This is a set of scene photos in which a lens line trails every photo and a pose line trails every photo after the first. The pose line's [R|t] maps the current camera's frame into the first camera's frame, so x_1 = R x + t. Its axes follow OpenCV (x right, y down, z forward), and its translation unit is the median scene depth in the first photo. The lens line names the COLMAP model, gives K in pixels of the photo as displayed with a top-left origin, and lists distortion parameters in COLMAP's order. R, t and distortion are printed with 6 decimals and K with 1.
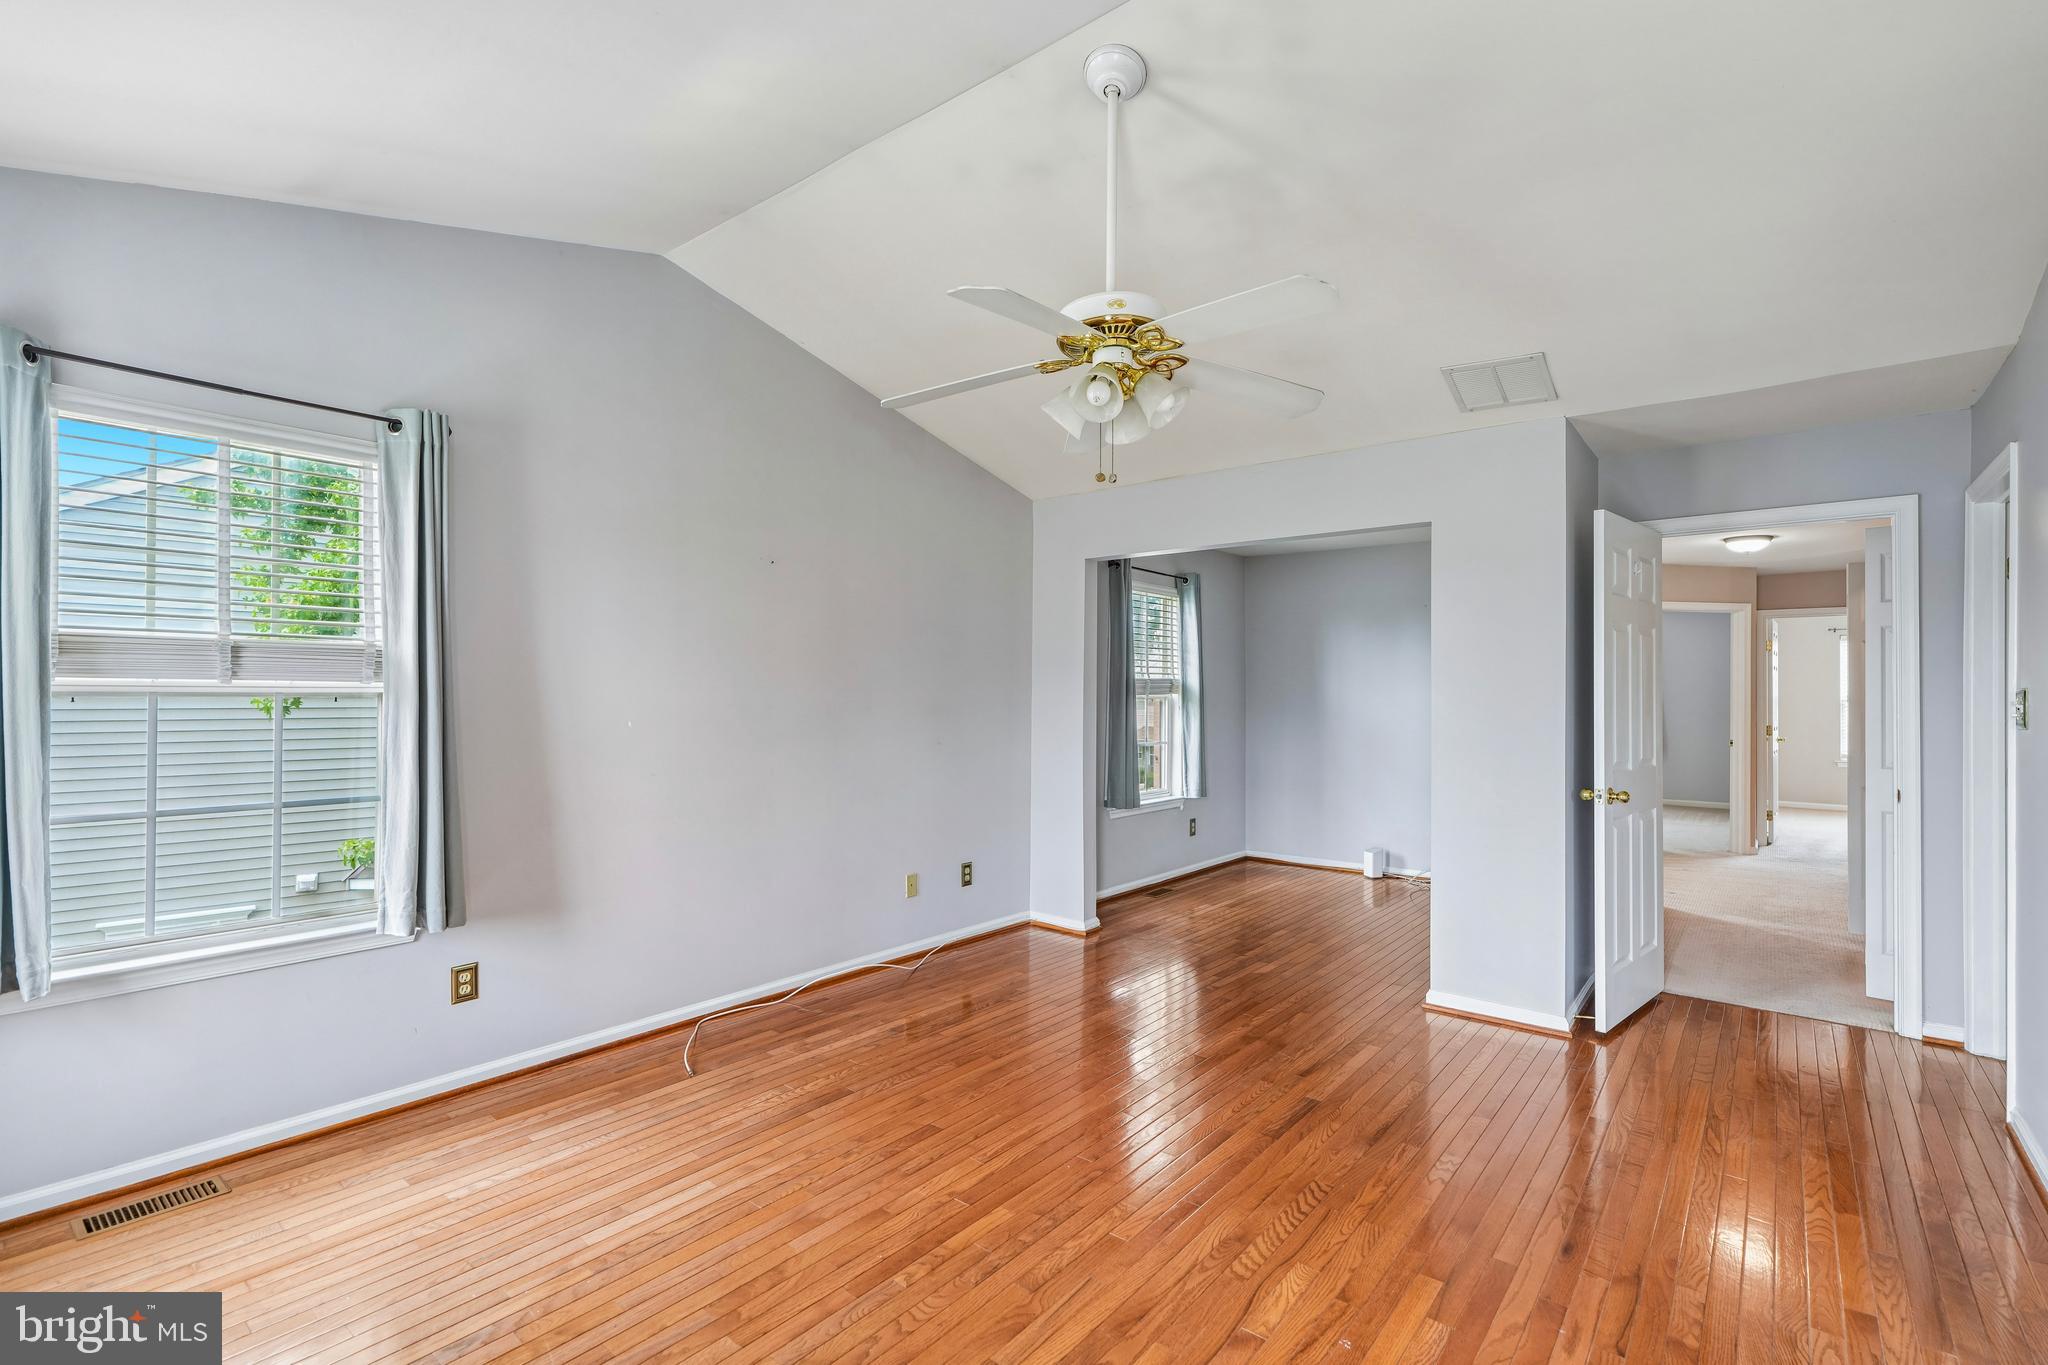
lens RADIAL K [[938.1, 0, 1017.3], [0, 938.1, 693.6], [0, 0, 1]] dist [0.004018, -0.001672]
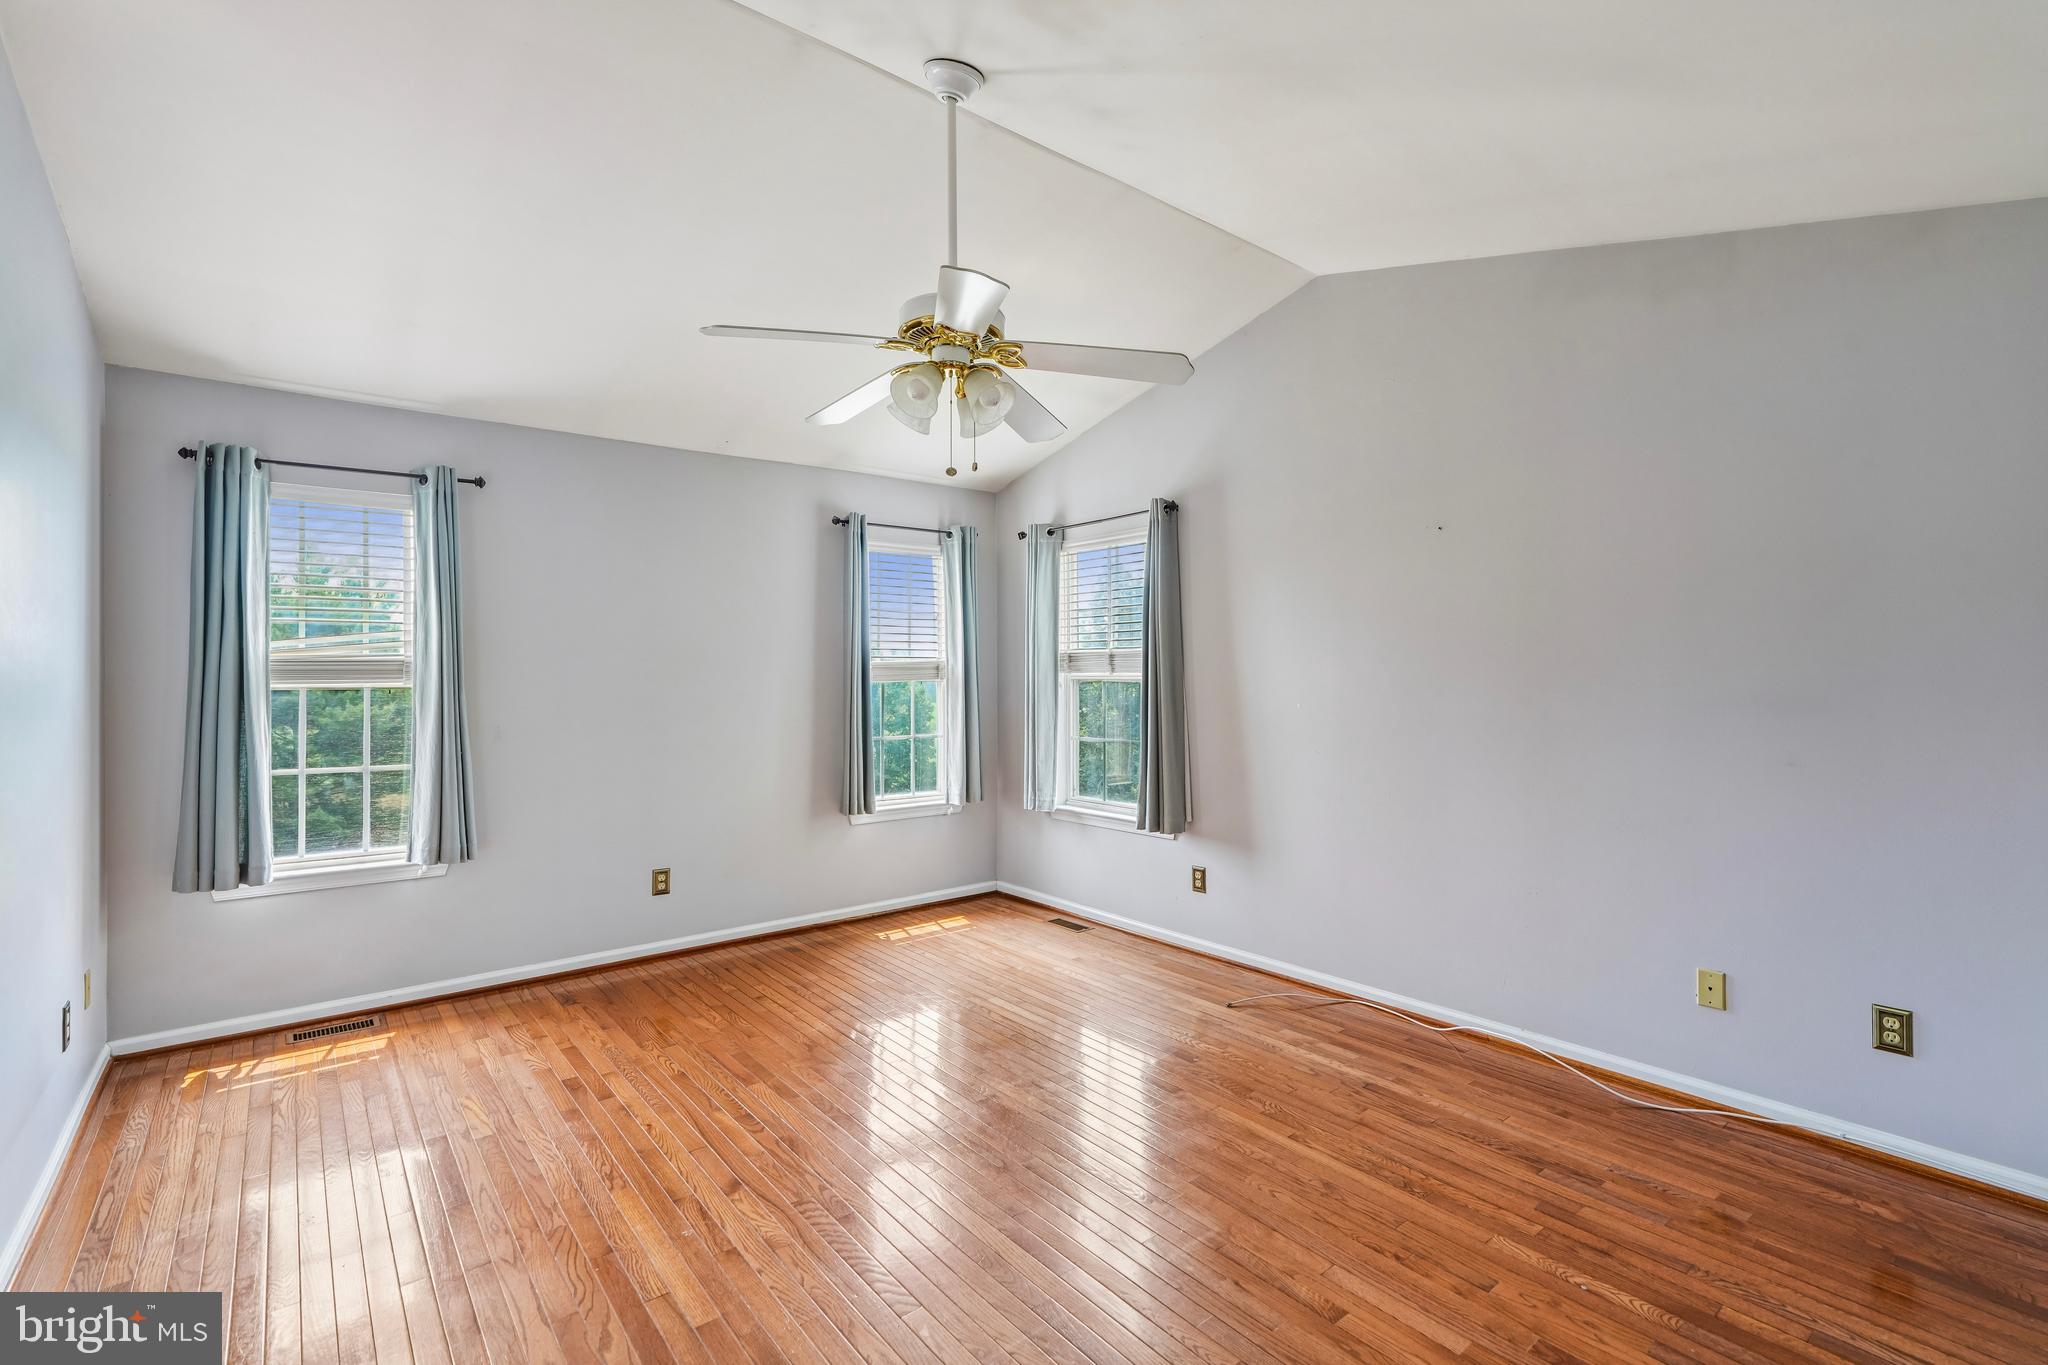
lens RADIAL K [[938.1, 0, 1020.5], [0, 938.1, 676.8], [0, 0, 1]] dist [0.004018, -0.001672]
pose [[-0.218105, -0.002534, -0.975922, 0.826143], [0.006315, 0.999972, -0.004008, -0.000315], [0.975905, -0.007037, -0.218082, 0.977577]]
